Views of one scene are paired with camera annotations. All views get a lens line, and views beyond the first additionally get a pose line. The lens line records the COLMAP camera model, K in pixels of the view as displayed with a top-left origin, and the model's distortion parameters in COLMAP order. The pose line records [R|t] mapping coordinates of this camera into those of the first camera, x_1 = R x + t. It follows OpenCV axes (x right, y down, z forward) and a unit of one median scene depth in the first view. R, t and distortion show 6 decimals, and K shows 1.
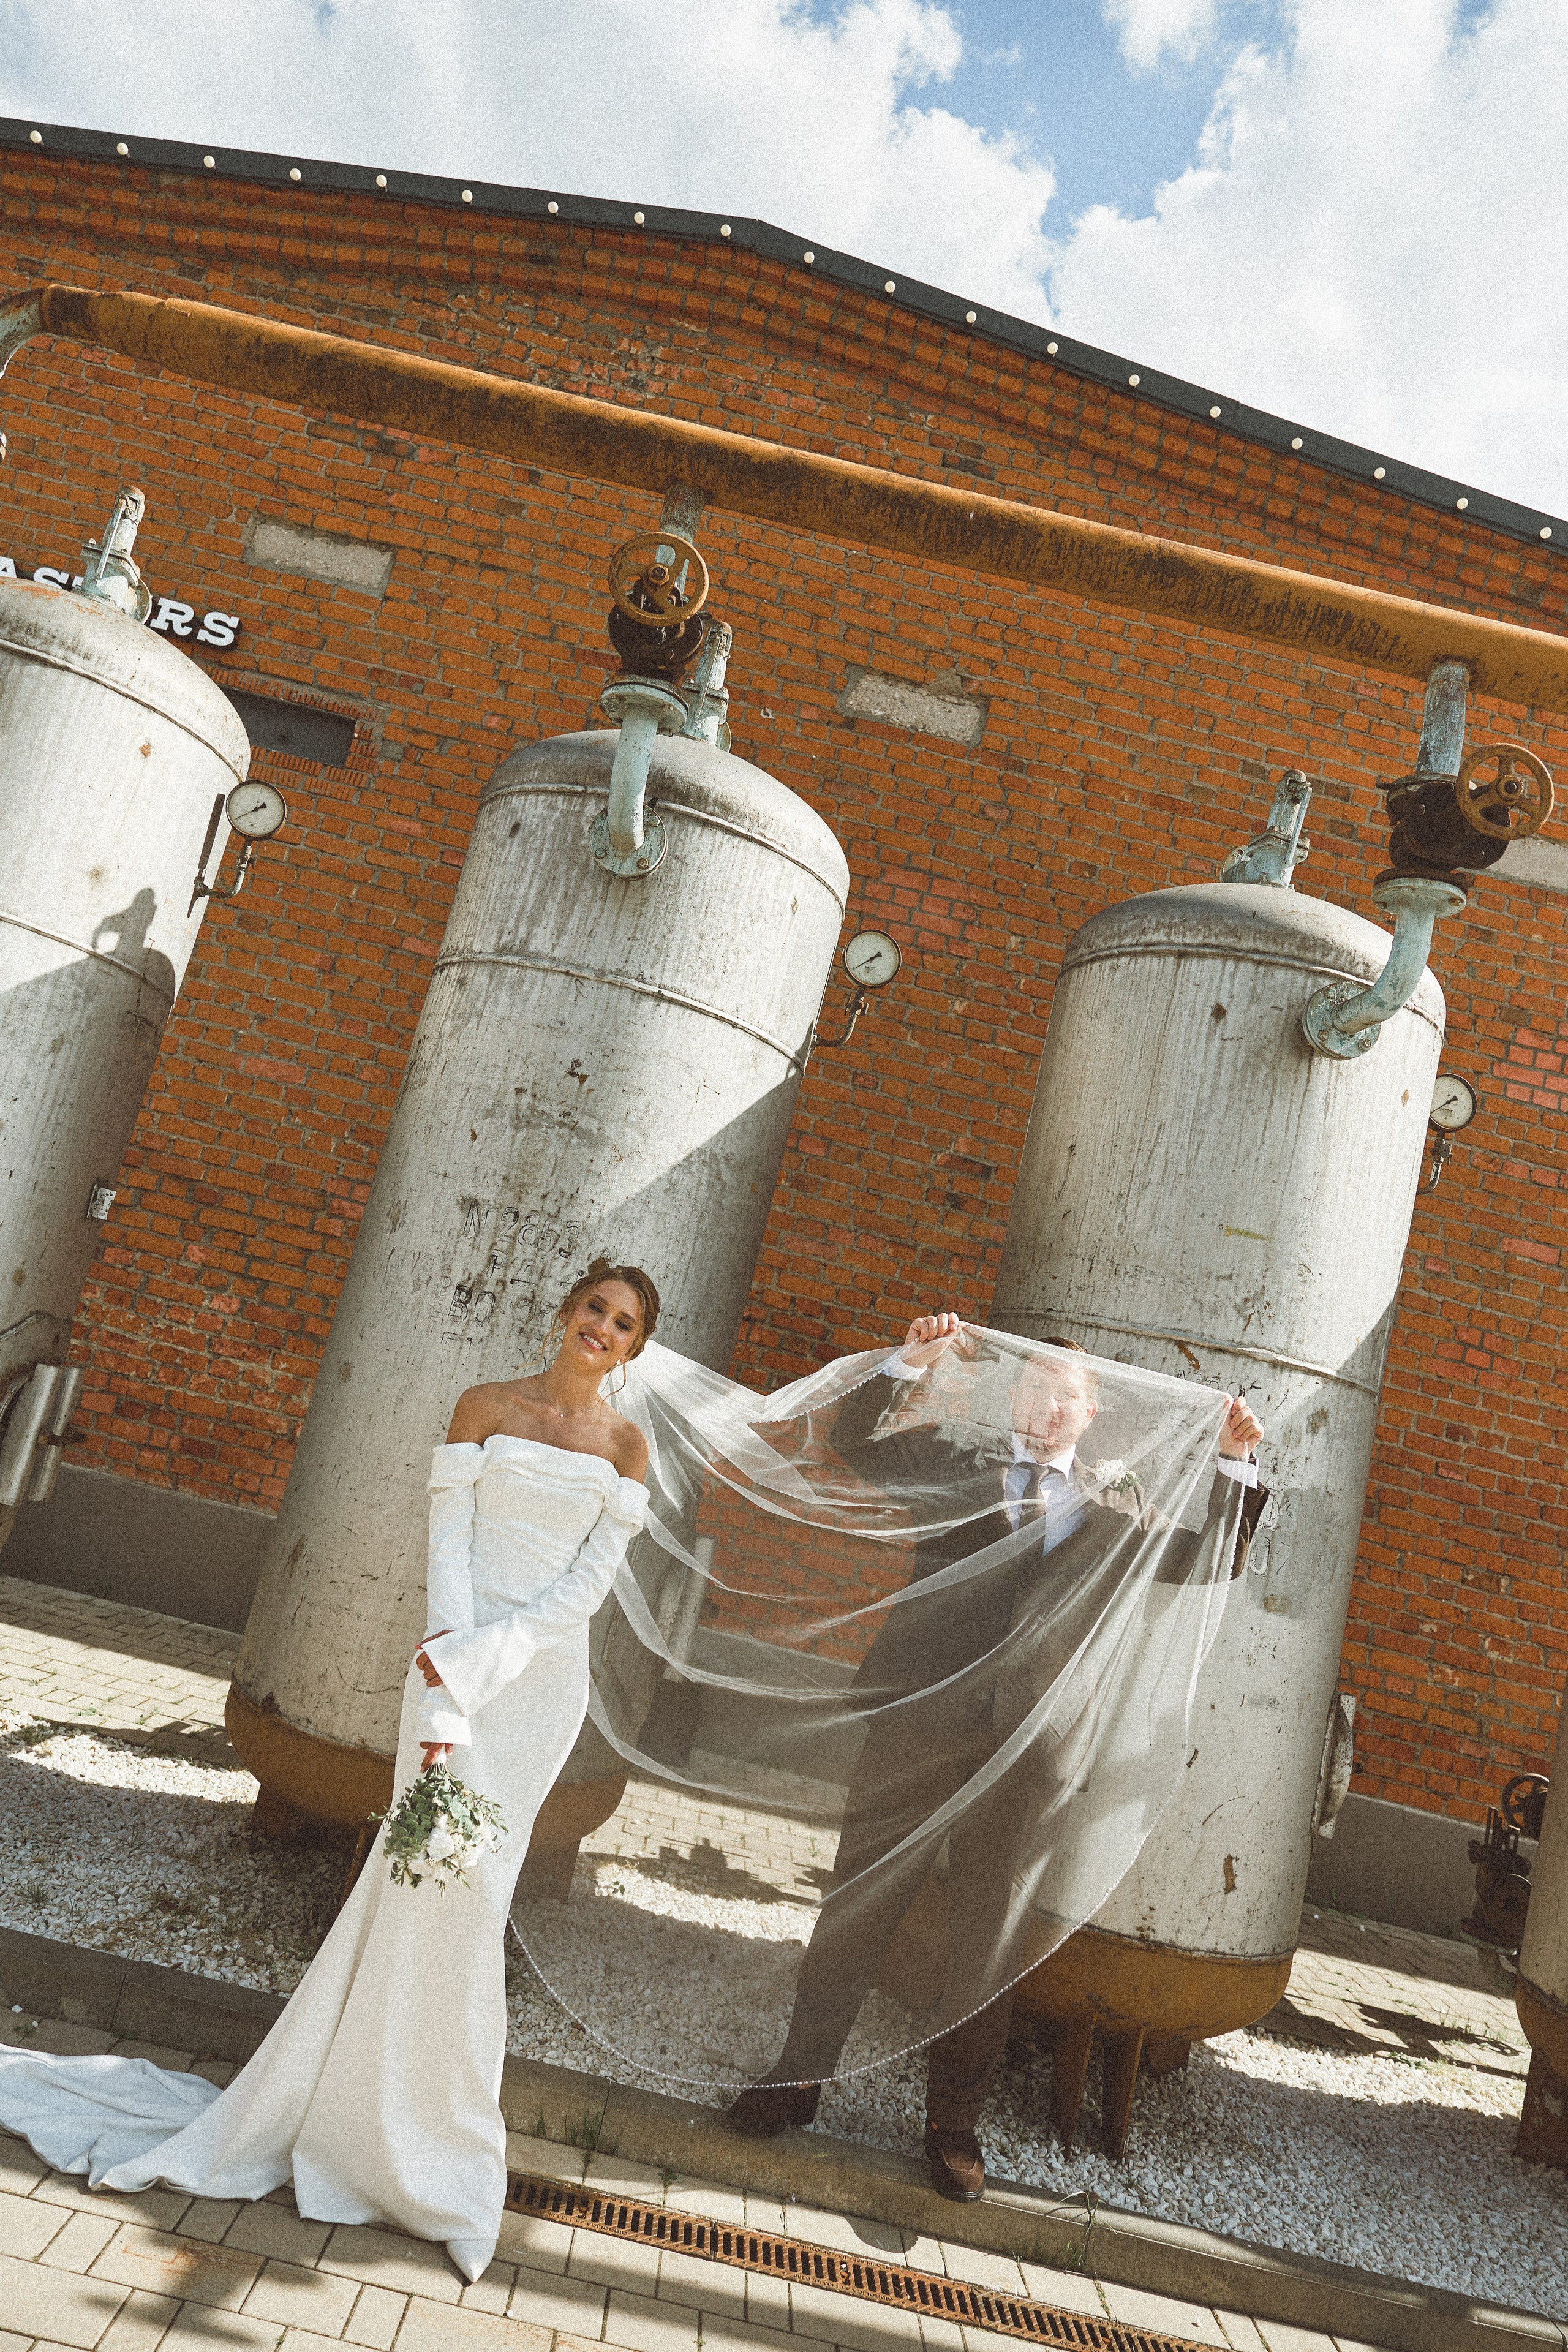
lens RADIAL K [[1541.3, 0, 735.2], [0, 1541.3, 1149.4], [0, 0, 1]] dist [-0.002494, 0.002941]
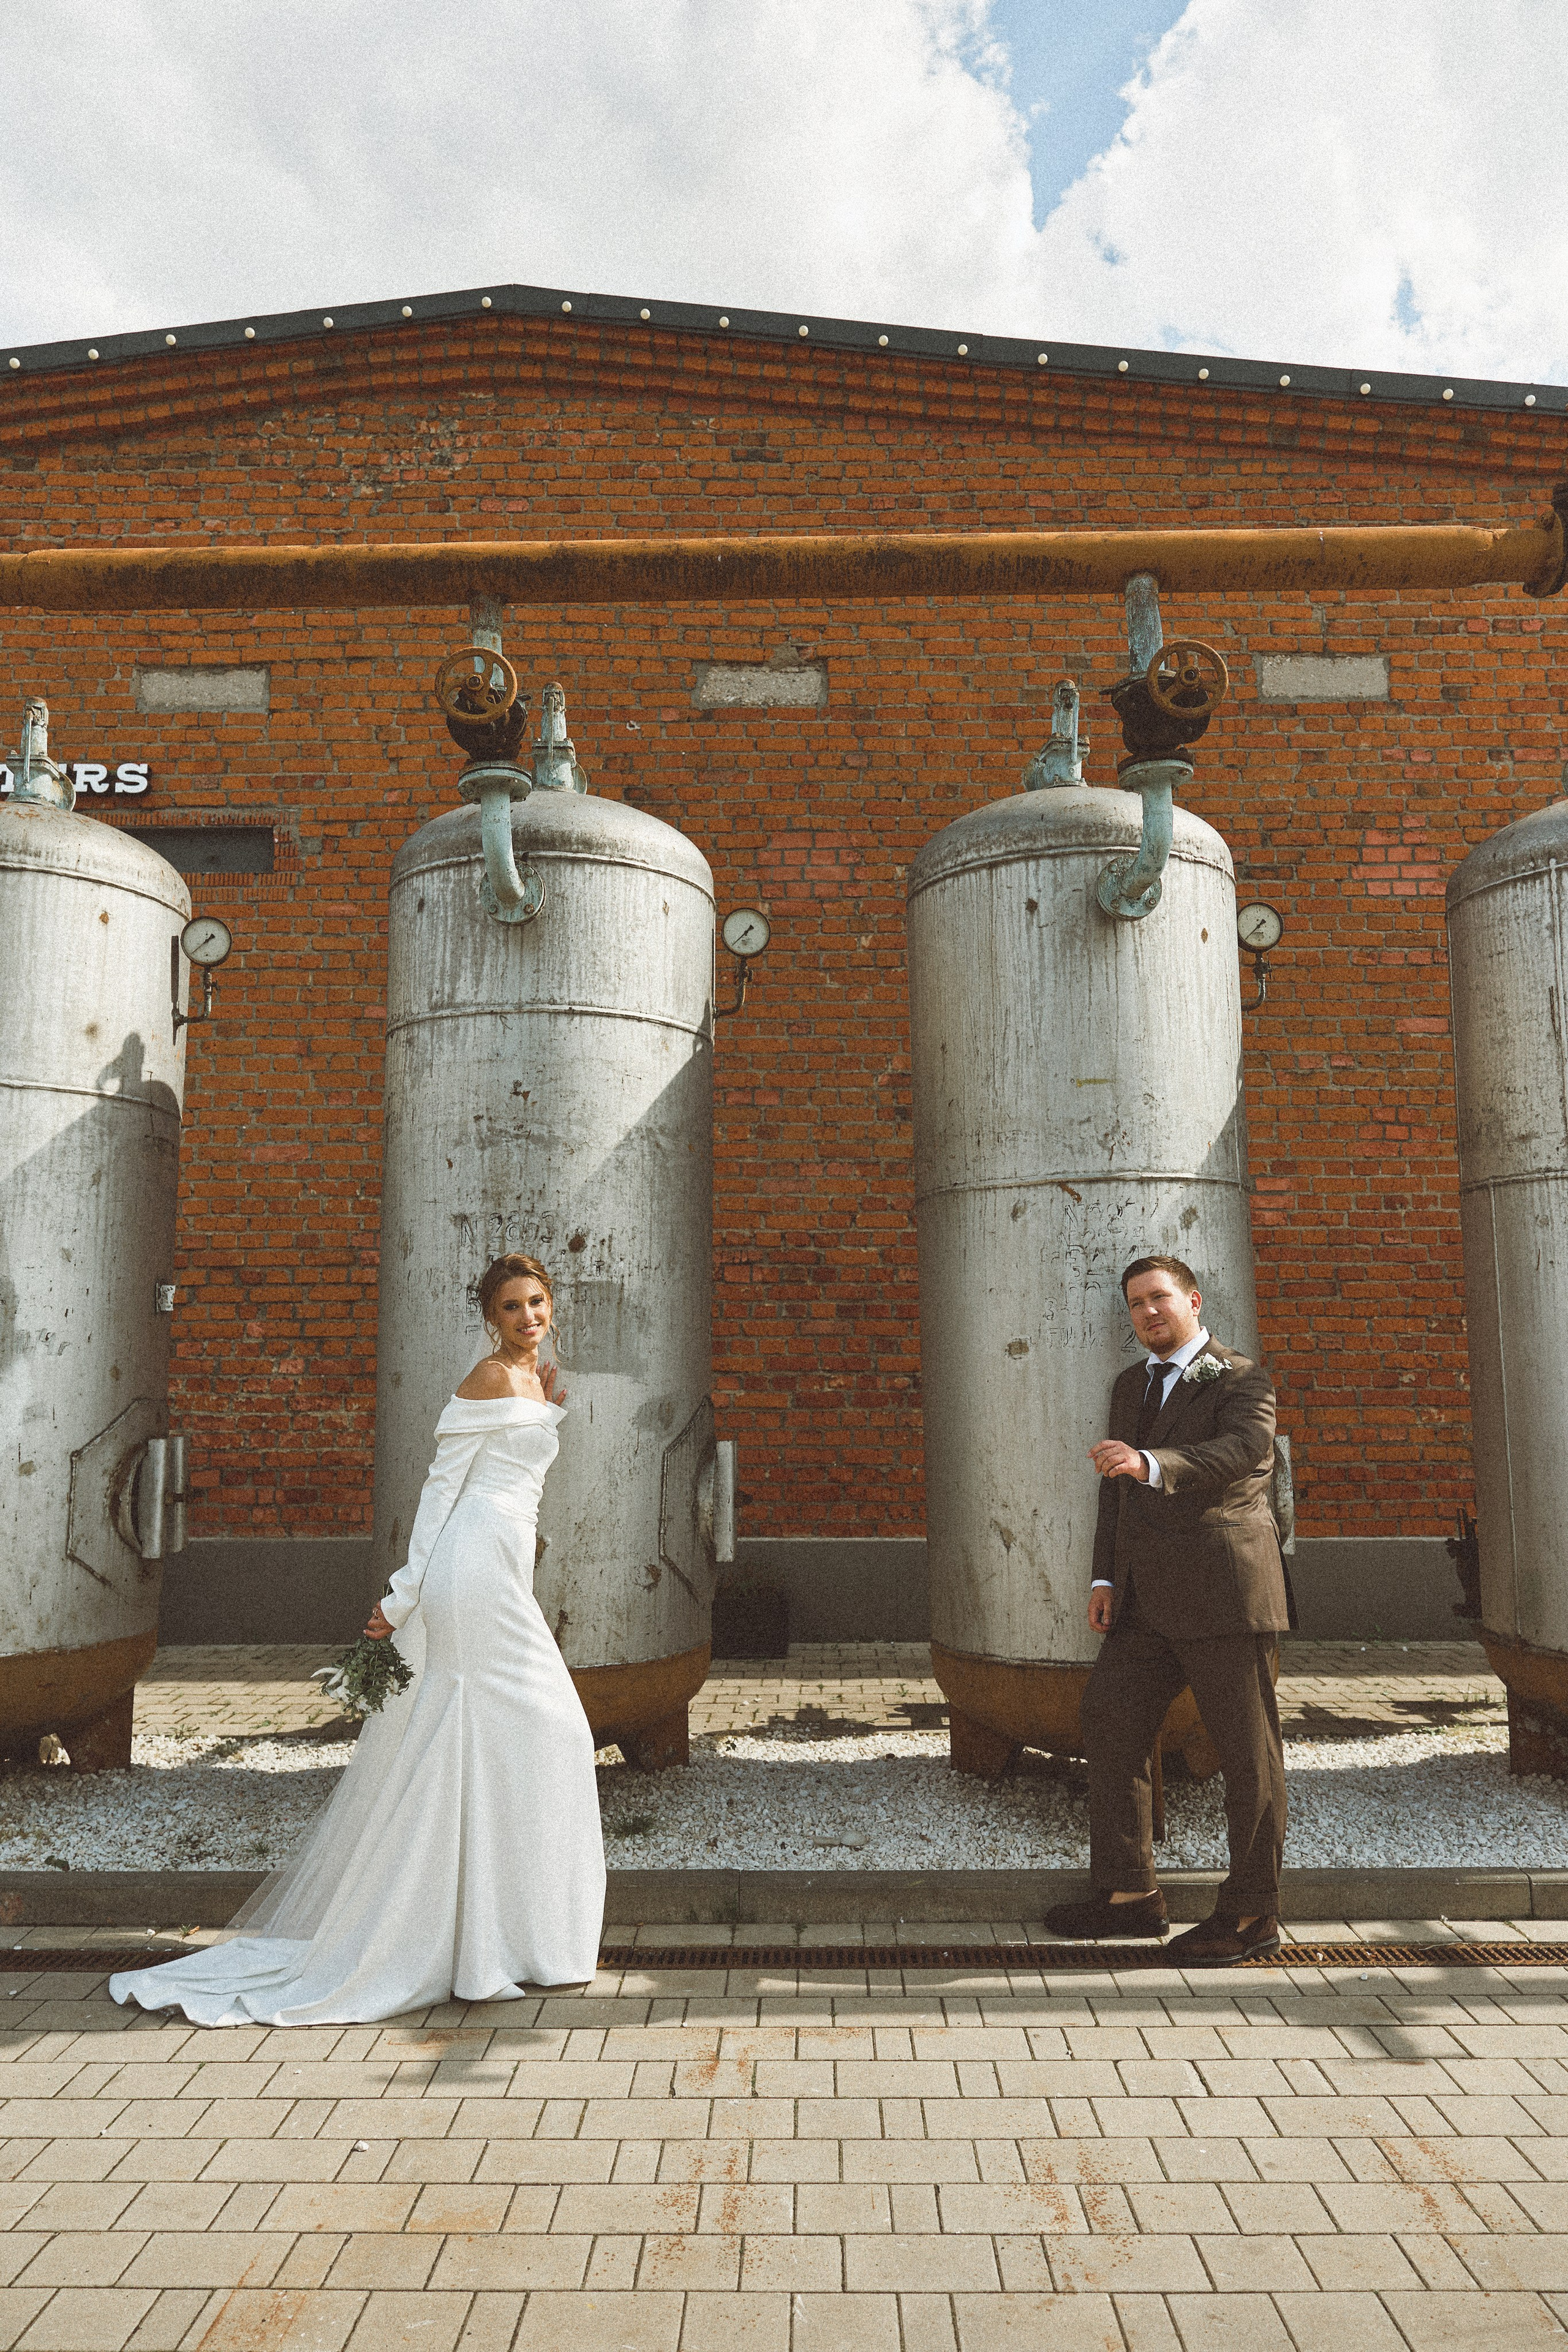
lens RADIAL K [[1637.5, 0, 768.8], [0, 1637.5, 1135.4], [0, 0, 1]] dist [-0.001523, 0.000297]
pose [[0.968072, -0.250247, -0.014598, 0.092339], [0.250419, 0.968071, 0.011394, 0.016974], [0.011280, -0.014686, 0.999829, -0.266051]]
